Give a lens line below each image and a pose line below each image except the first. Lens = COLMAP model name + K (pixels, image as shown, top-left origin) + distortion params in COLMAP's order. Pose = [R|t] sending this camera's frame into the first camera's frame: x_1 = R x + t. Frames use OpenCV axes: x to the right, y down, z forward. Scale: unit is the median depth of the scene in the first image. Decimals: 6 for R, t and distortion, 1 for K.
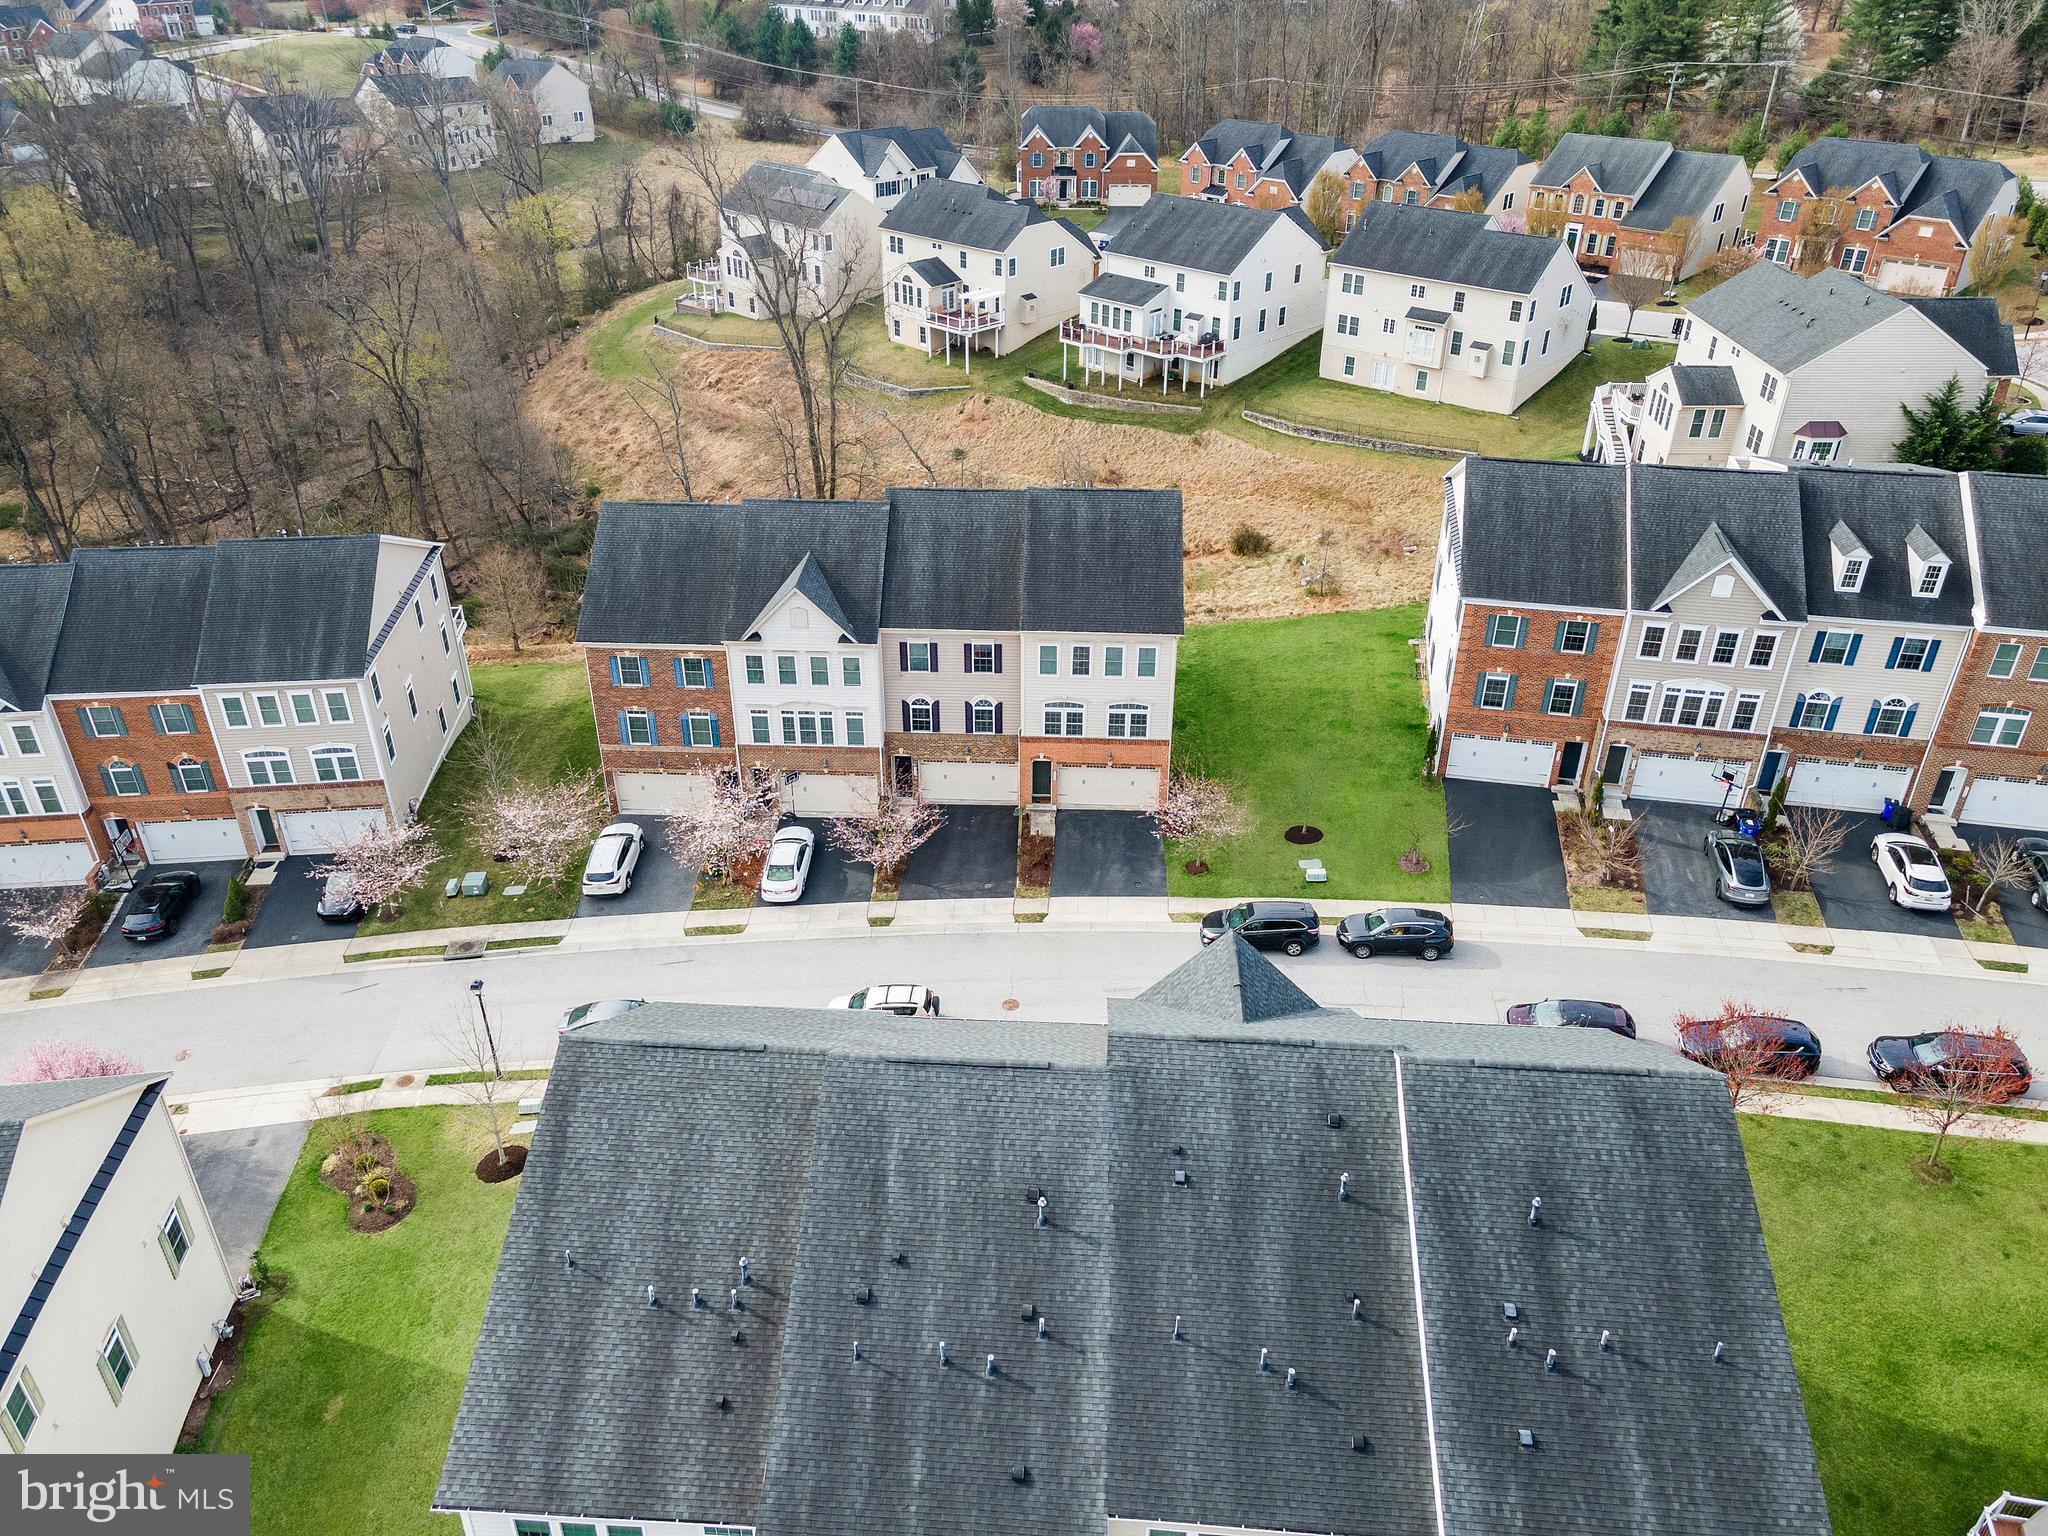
lens RADIAL K [[1494.7, 0, 1016.3], [0, 1494.7, 751.7], [0, 0, 1]] dist [0.026017, 0.030272]
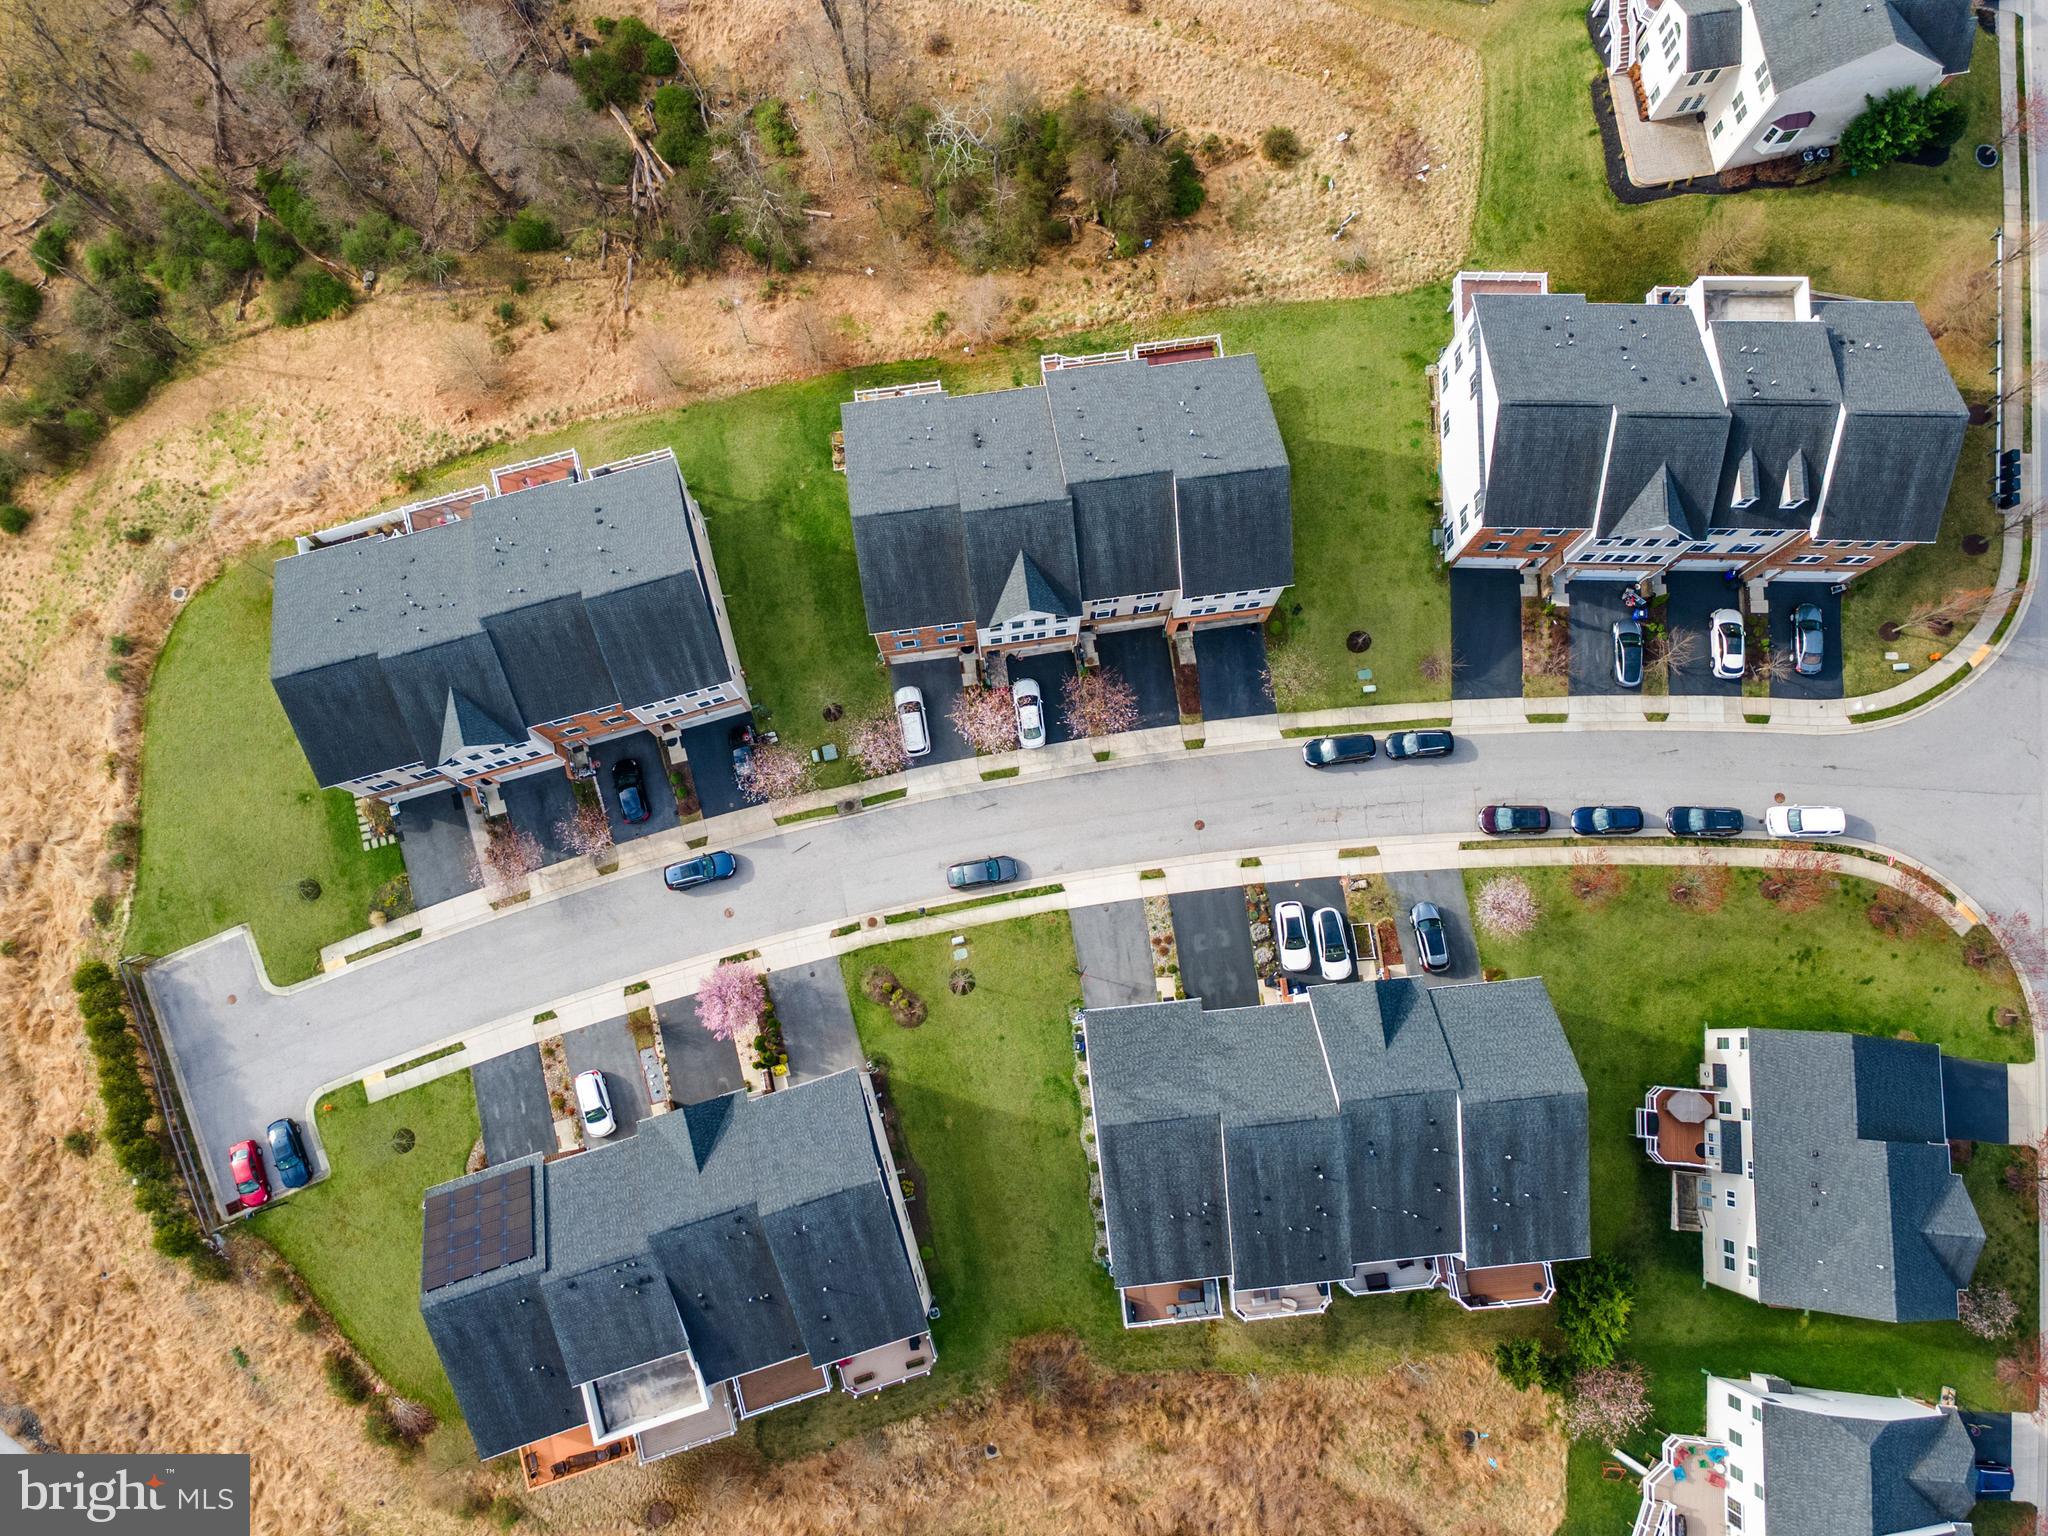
lens RADIAL K [[1494.7, 0, 1016.3], [0, 1494.7, 751.7], [0, 0, 1]] dist [0.026017, 0.030272]
pose [[0.984249, -0.174247, 0.029850, -0.214560], [0.092376, 0.650881, 0.753538, -1.038800], [-0.150731, -0.738912, 0.656726, -0.036777]]
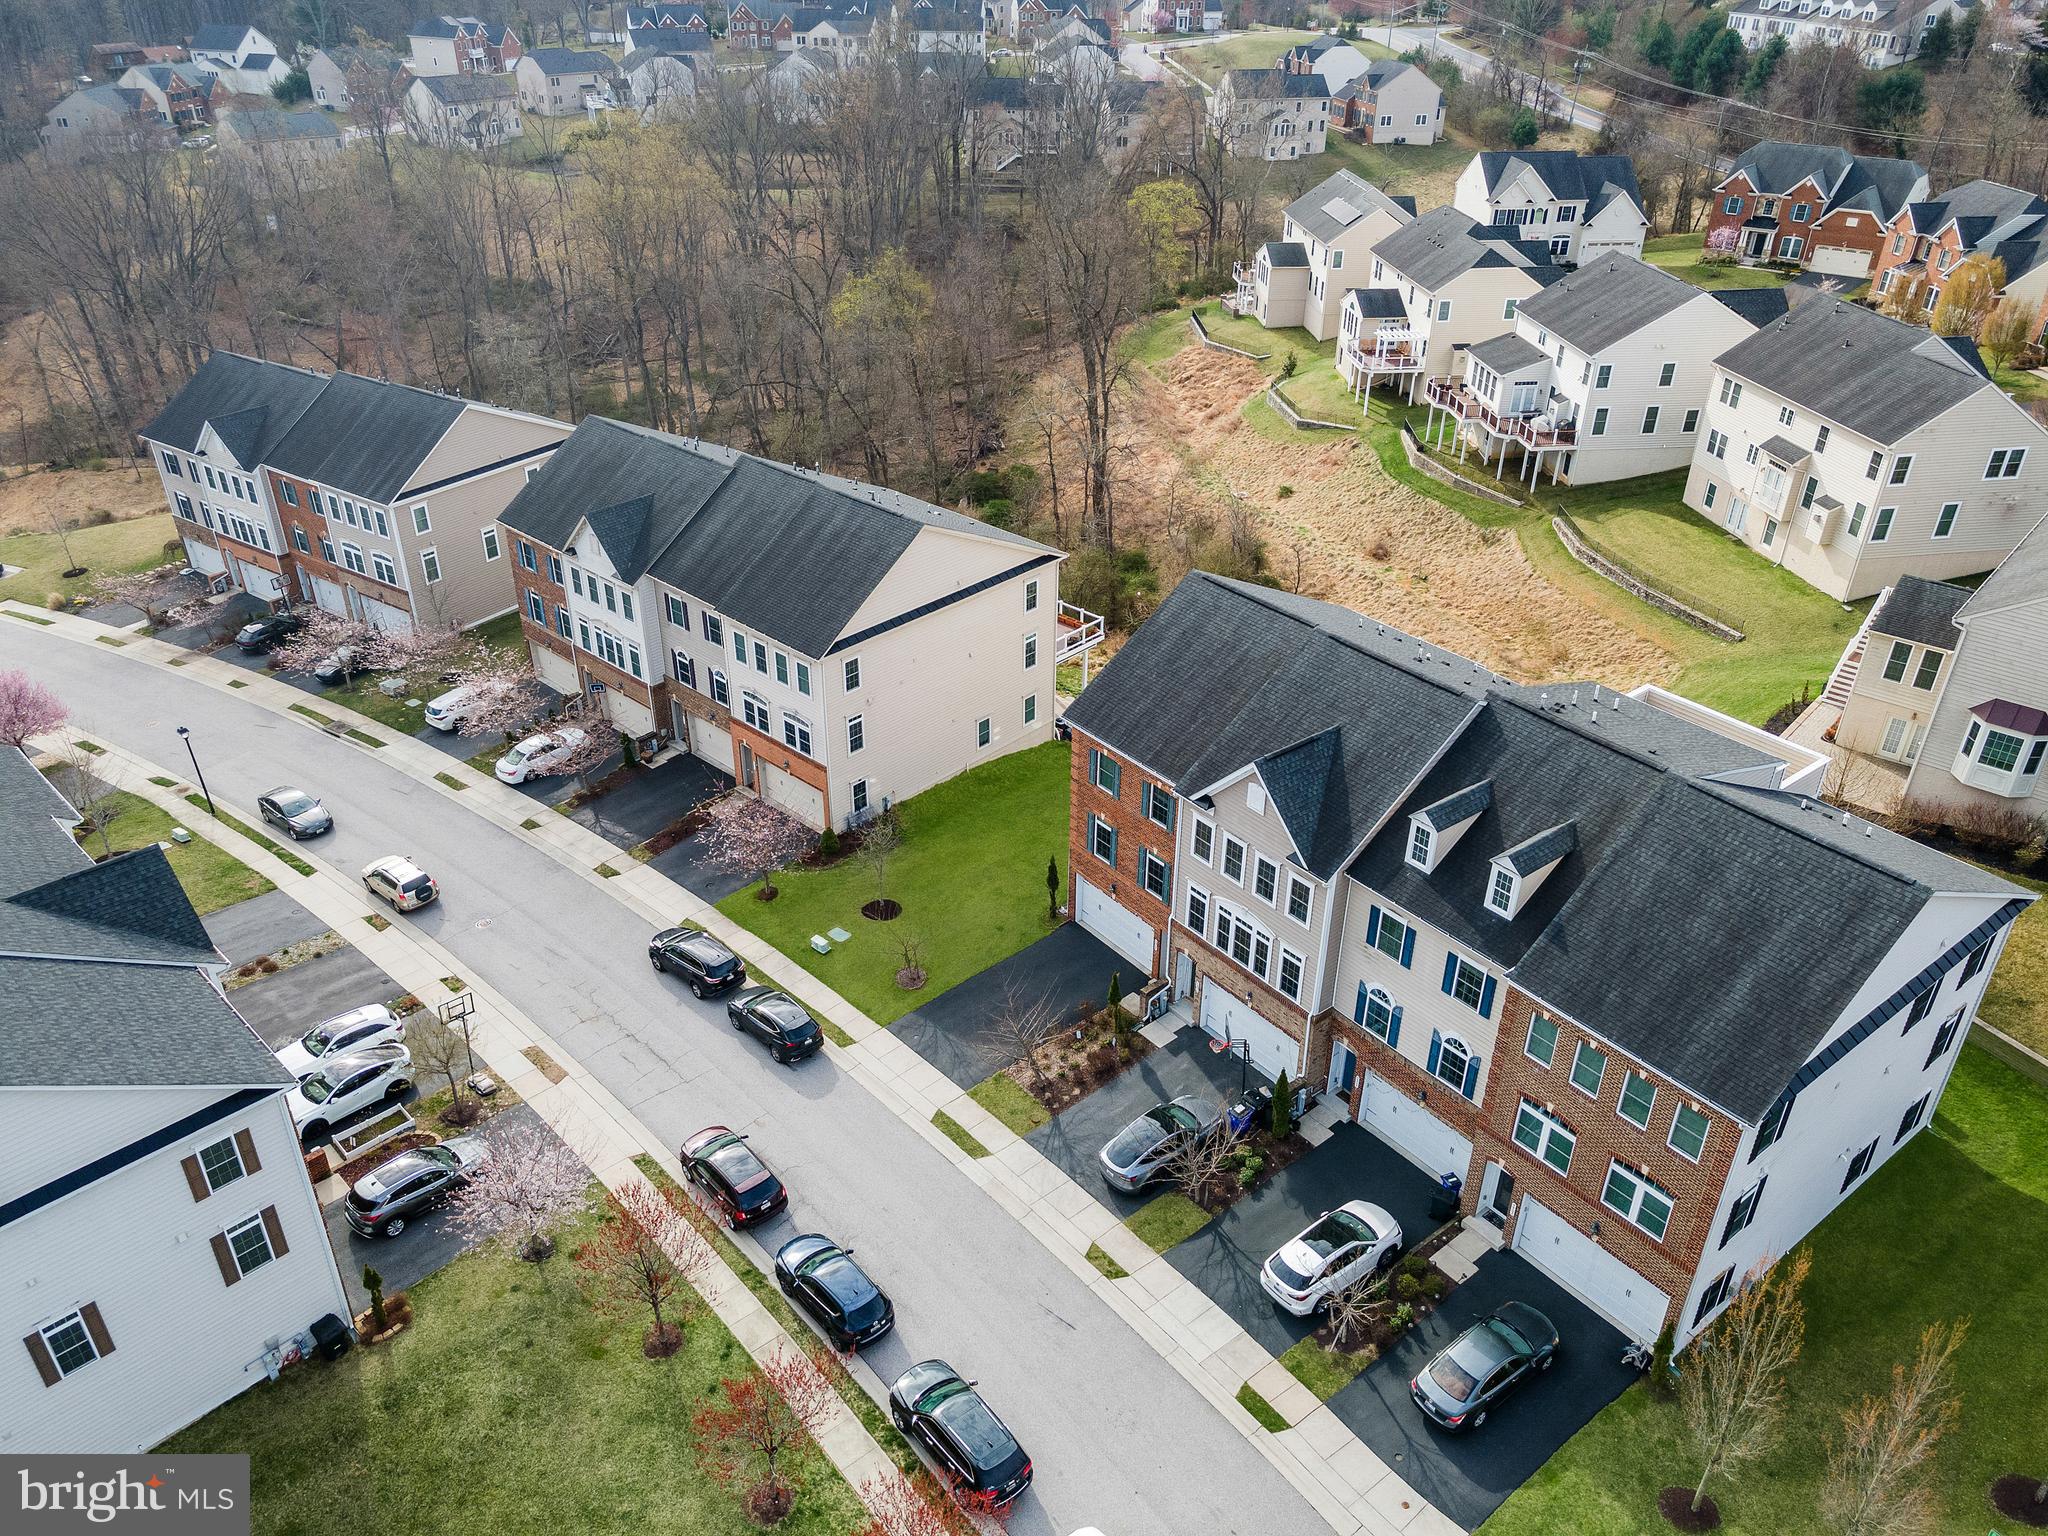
lens RADIAL K [[1494.7, 0, 1016.3], [0, 1494.7, 751.7], [0, 0, 1]] dist [0.026017, 0.030272]
pose [[0.760170, 0.328344, -0.560653, 0.725342], [-0.329688, 0.938497, 0.102614, -0.154968], [0.559863, 0.106836, 0.821668, 0.273576]]
